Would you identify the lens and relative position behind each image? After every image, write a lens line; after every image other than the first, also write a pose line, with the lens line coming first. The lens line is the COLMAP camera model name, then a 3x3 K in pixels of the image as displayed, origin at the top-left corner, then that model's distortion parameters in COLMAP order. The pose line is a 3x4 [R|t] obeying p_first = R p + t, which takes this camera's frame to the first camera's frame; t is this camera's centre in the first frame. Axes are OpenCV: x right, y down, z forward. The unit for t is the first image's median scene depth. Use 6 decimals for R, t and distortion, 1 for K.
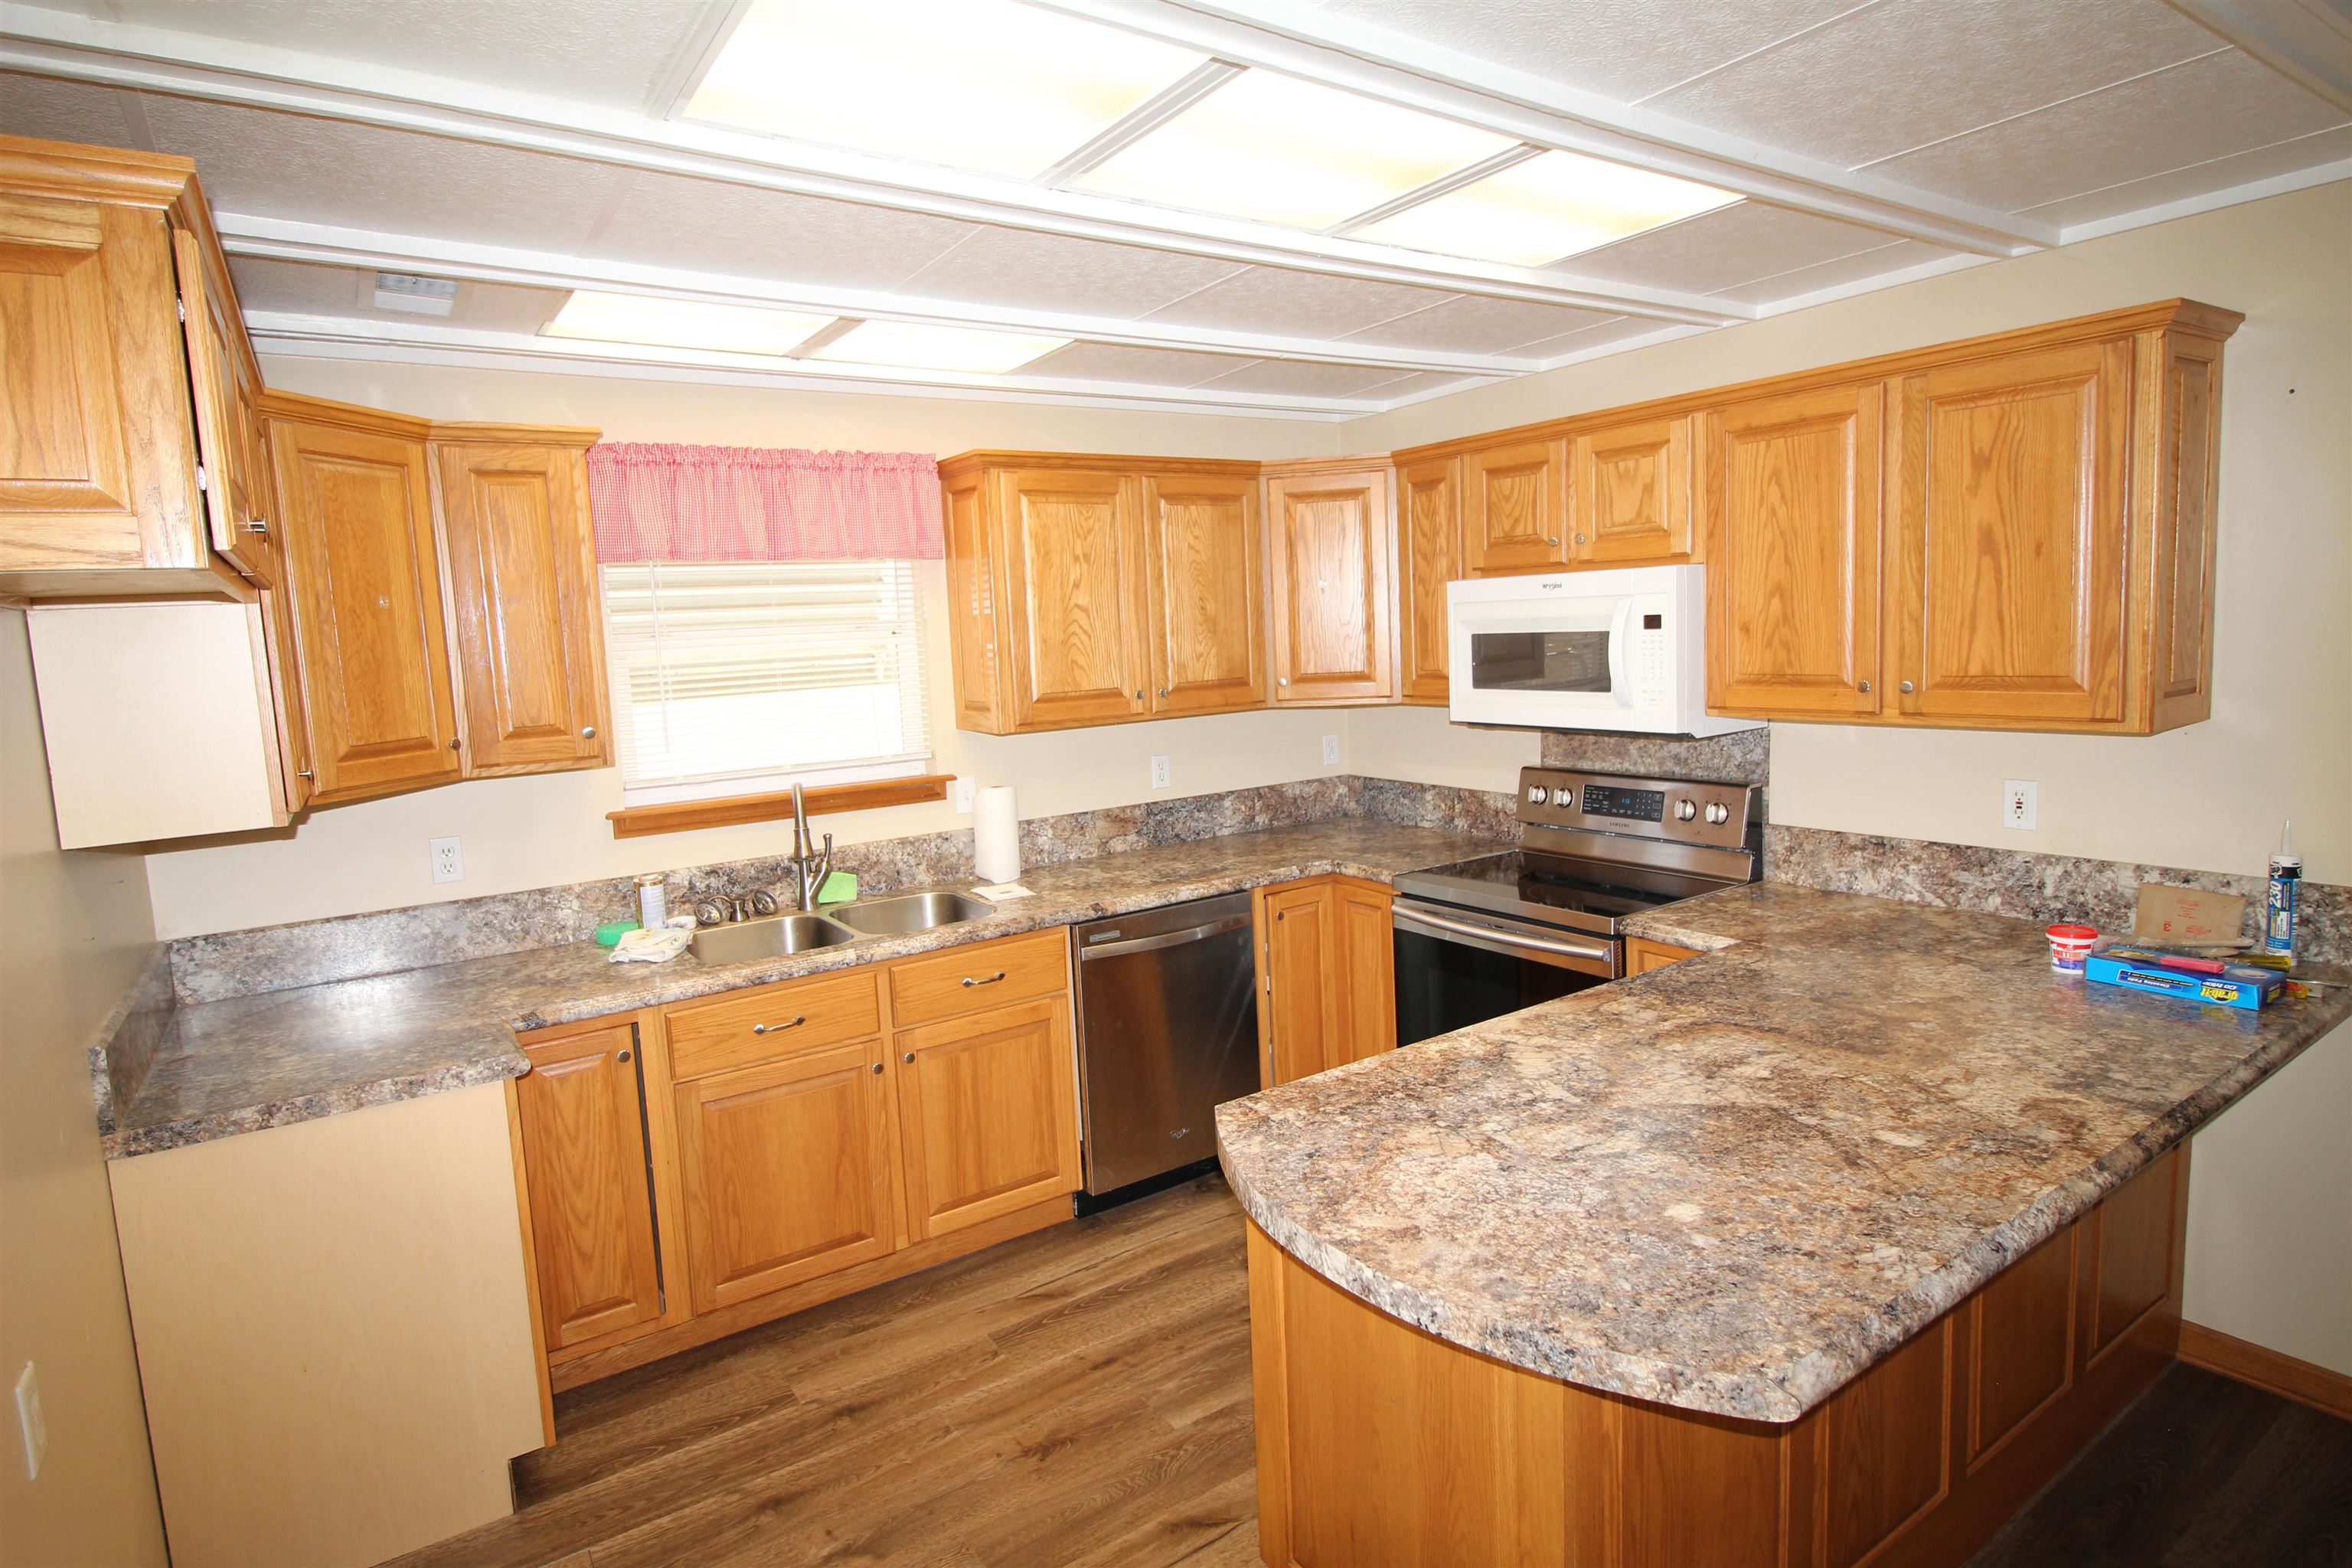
lens RADIAL K [[1247.1, 0, 1174.0], [0, 1247.1, 766.1], [0, 0, 1]] dist [-0.002176, -0.007122]
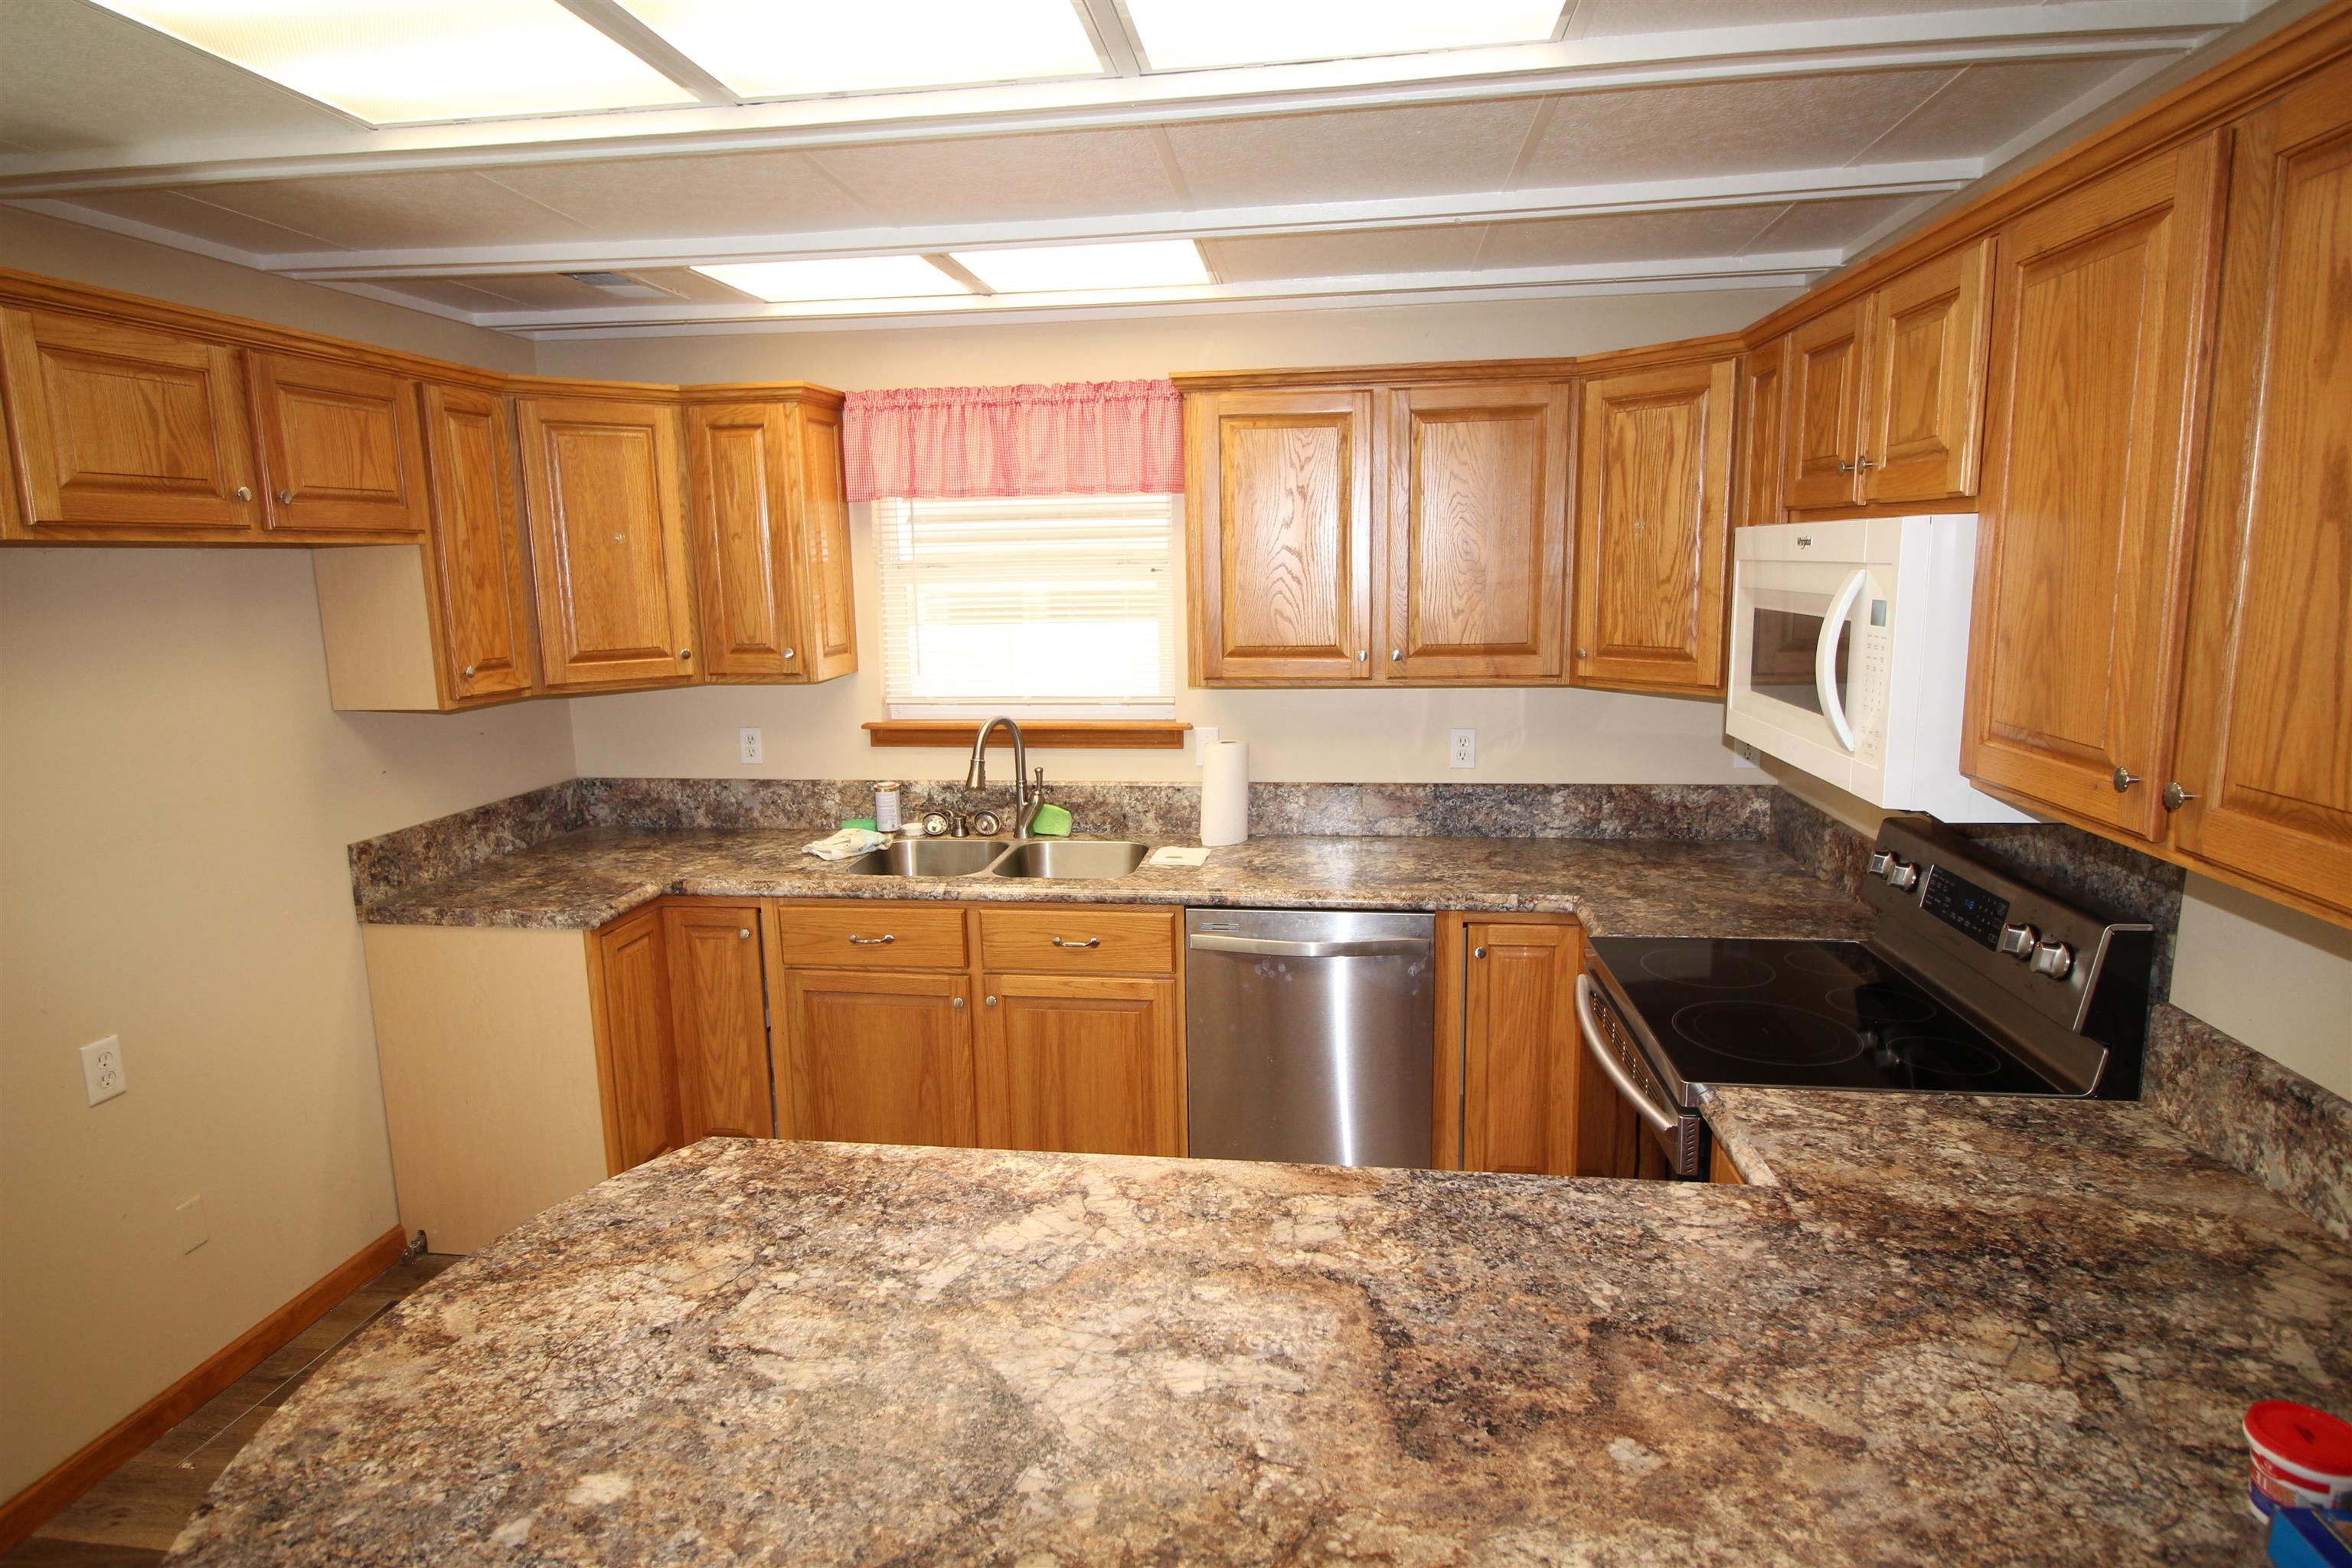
lens RADIAL K [[1247.1, 0, 1167.7], [0, 1247.1, 767.2], [0, 0, 1]] dist [-0.002176, -0.007122]
pose [[0.746651, 0.142905, -0.649685, 0.579597], [-0.092301, 0.989461, 0.111565, -0.087187], [0.658781, -0.023334, 0.751973, 0.379106]]
